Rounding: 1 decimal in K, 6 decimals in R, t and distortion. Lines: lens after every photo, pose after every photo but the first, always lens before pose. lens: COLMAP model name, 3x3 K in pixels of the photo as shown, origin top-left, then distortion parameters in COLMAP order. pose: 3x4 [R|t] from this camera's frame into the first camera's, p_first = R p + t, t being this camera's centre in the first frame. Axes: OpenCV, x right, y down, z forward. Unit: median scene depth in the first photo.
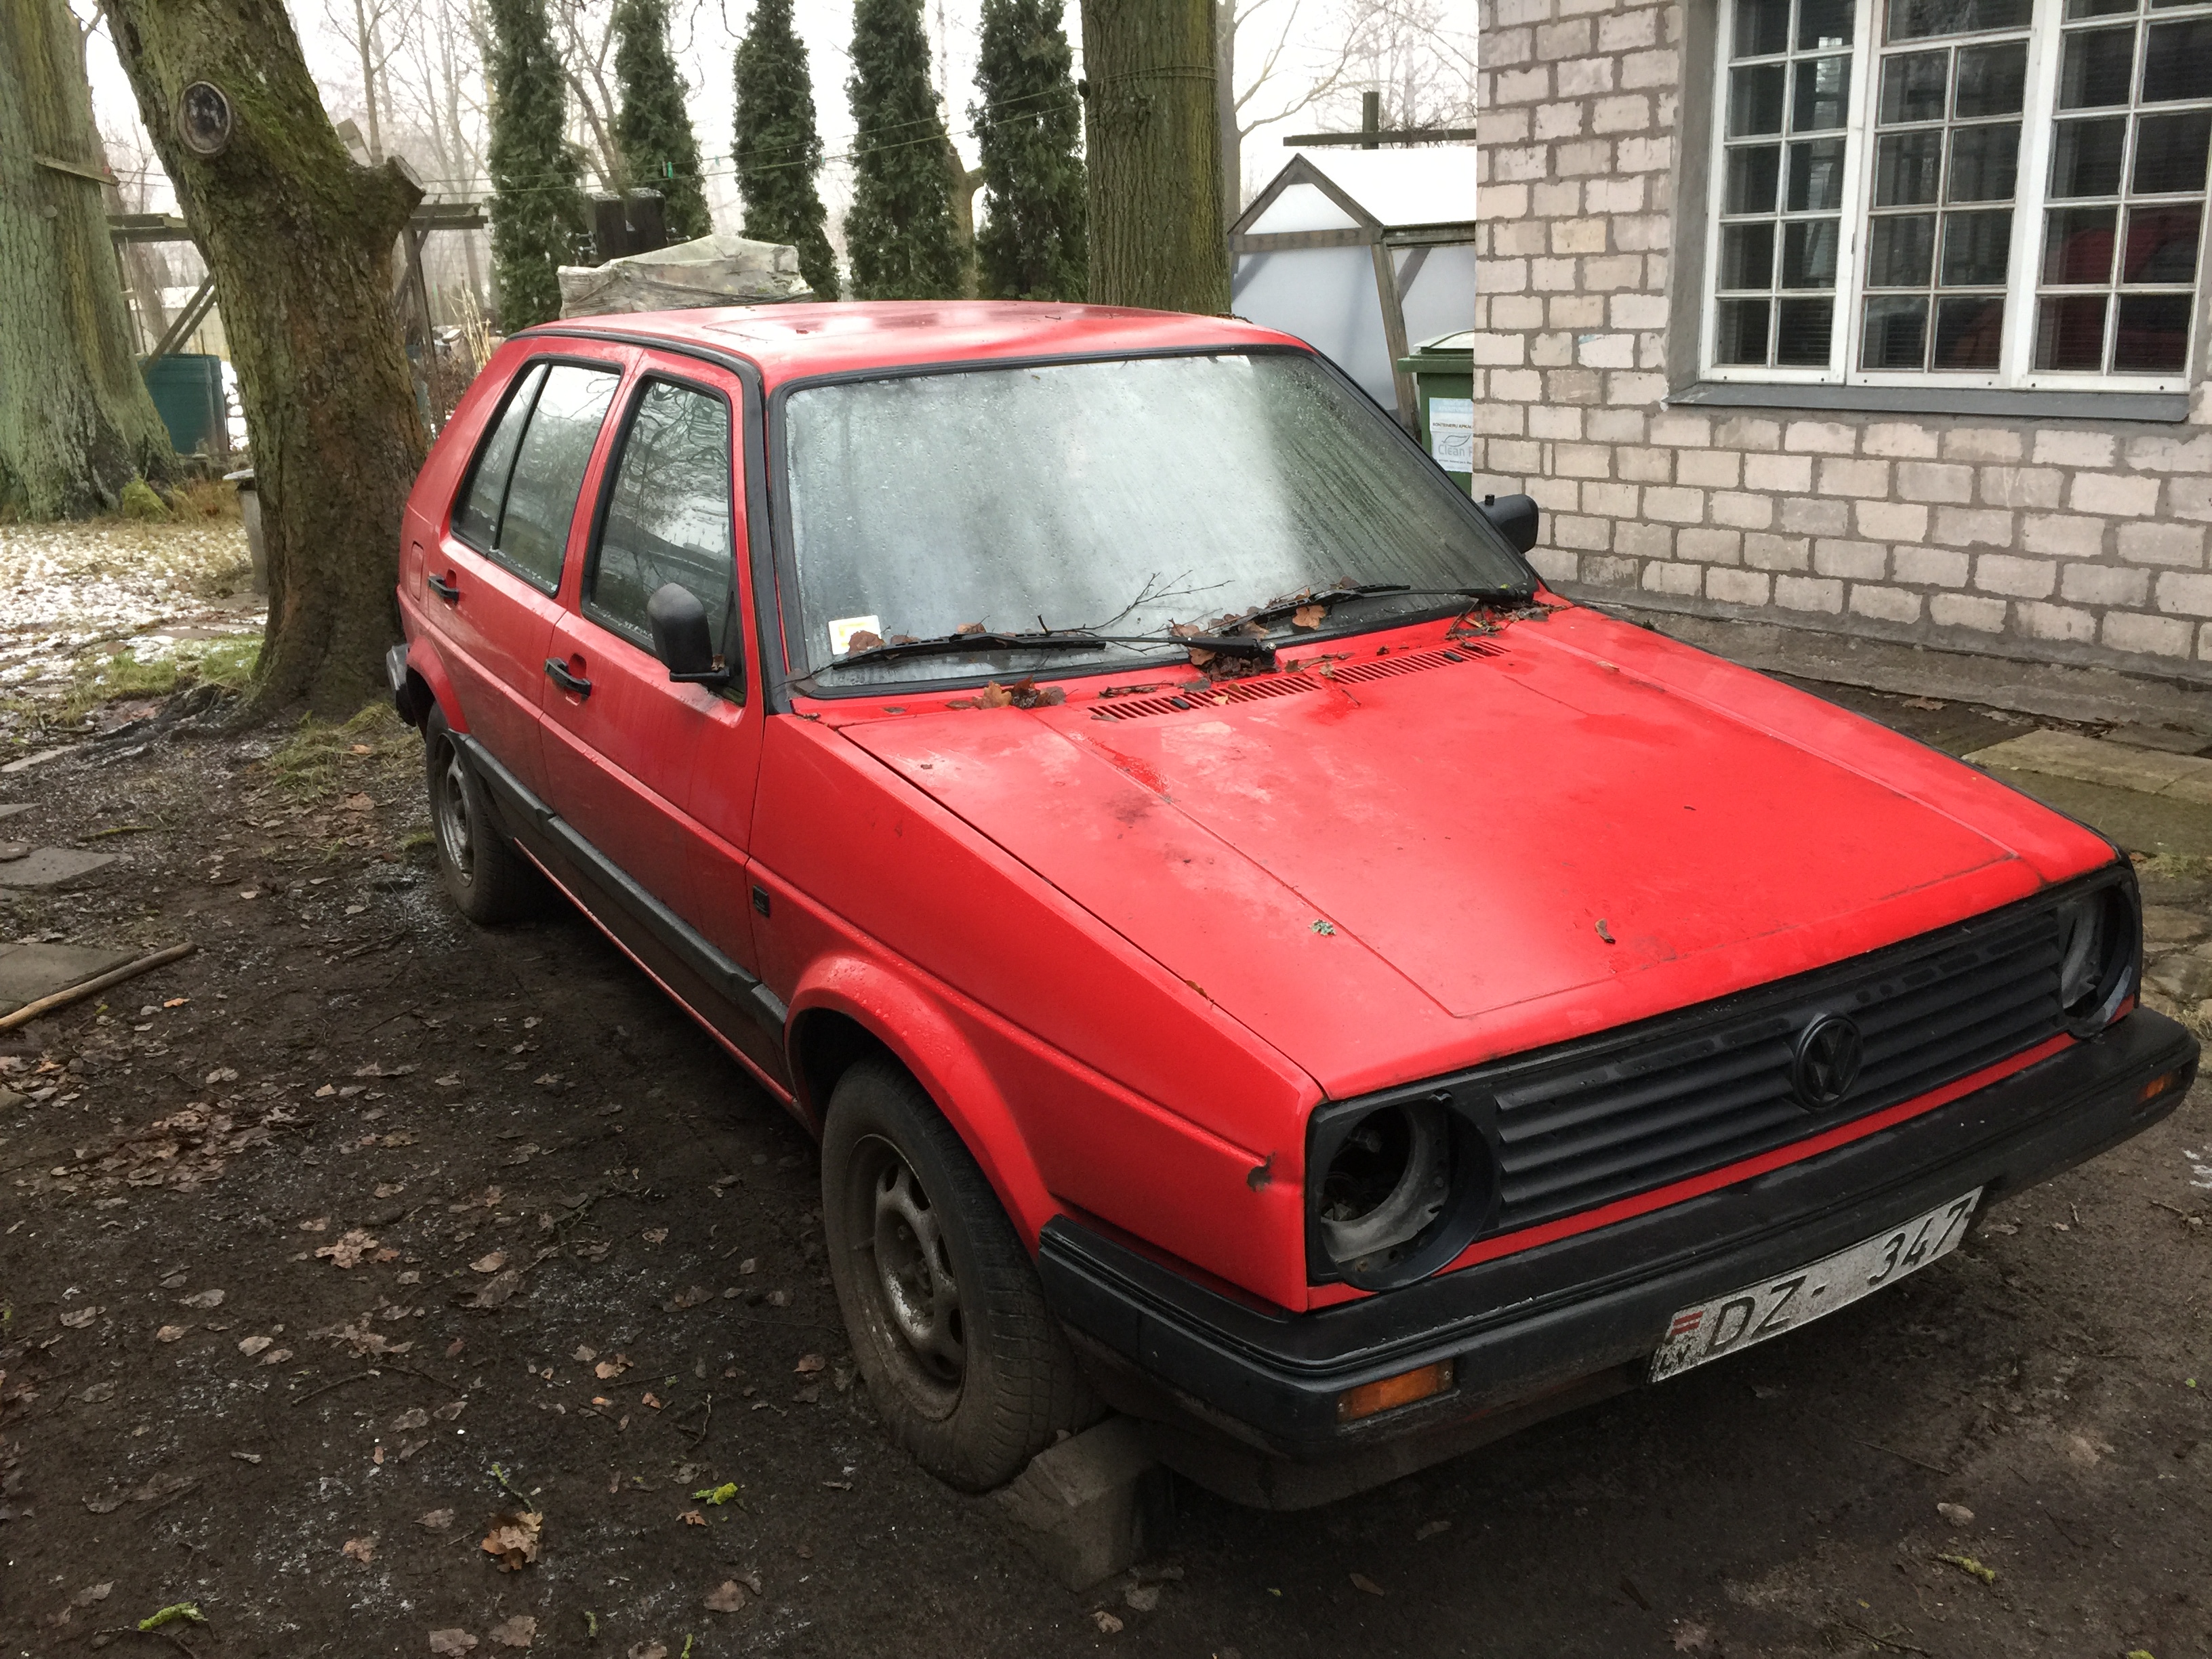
lens RADIAL K [[1910.0, 0, 1101.1], [0, 1910.0, 818.9], [0, 0, 1]] dist [0.032659, -0.028122]
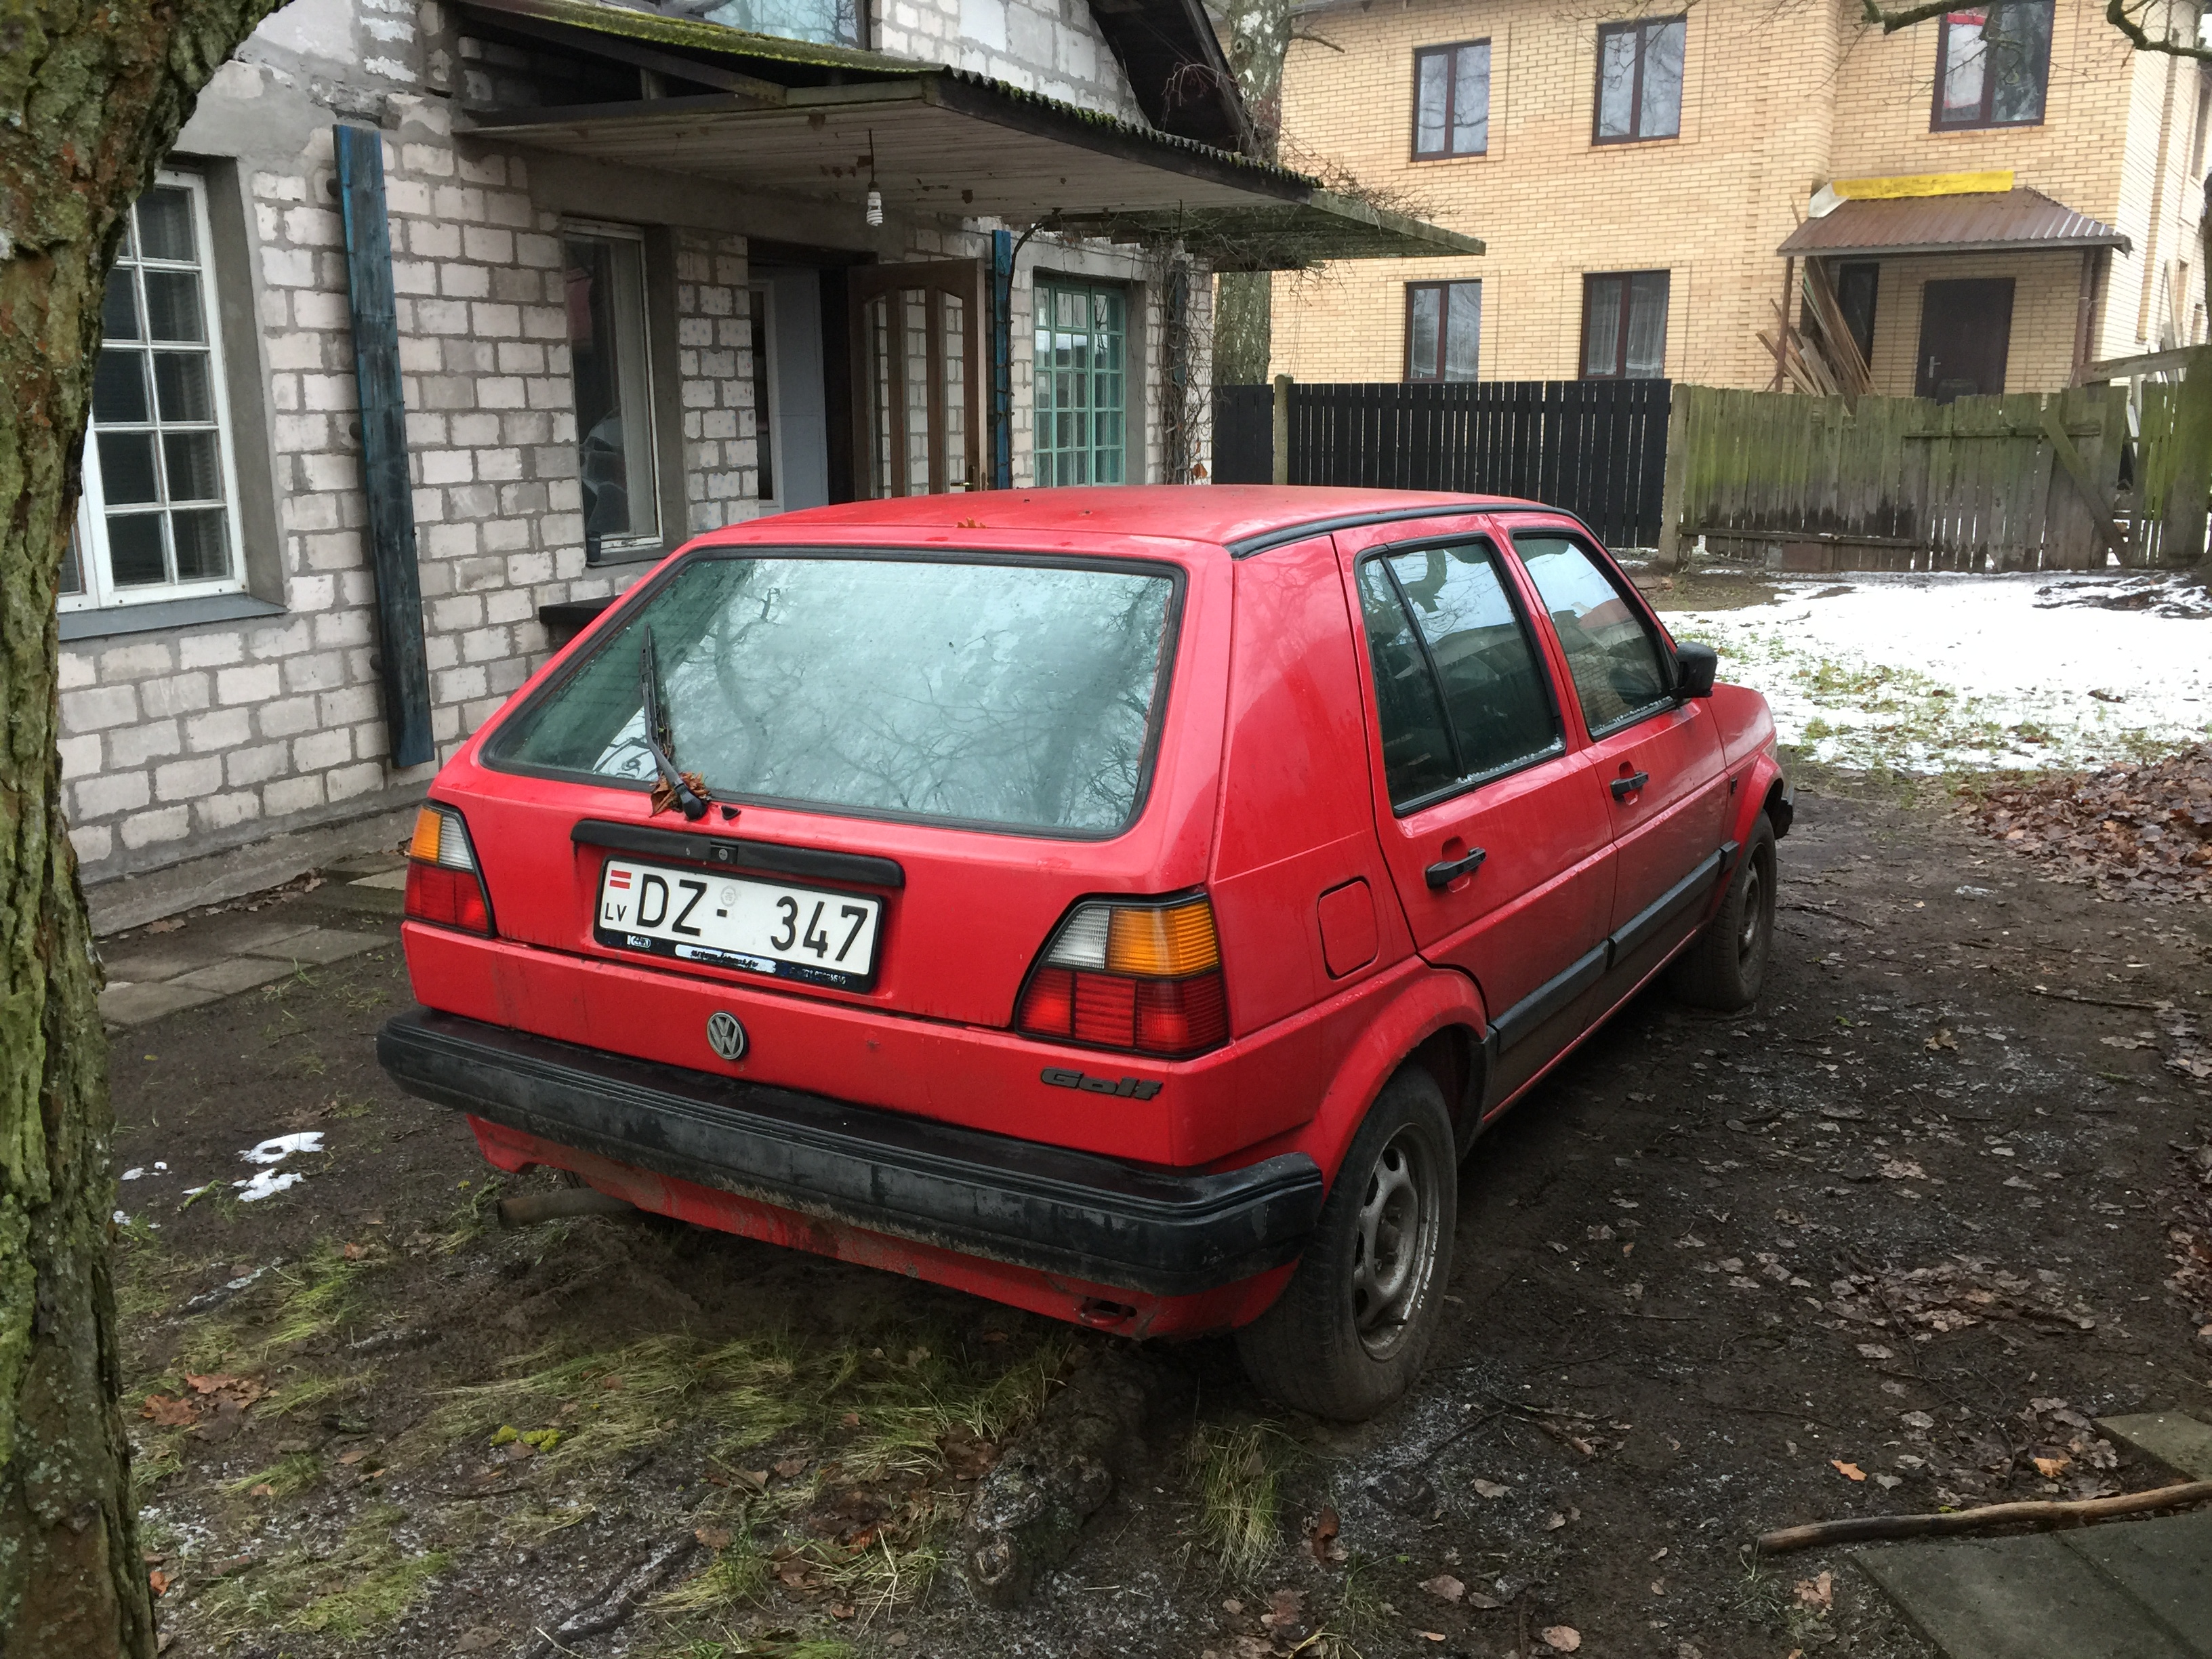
lens RADIAL K [[1910.0, 0, 1100.2], [0, 1910.0, 843.2], [0, 0, 1]] dist [0.032659, -0.028122]
pose [[-0.482239, -0.151836, 0.862781, -0.658362], [0.271727, 0.910366, 0.312088, -0.284994], [-0.832832, 0.384942, -0.397756, 1.020153]]
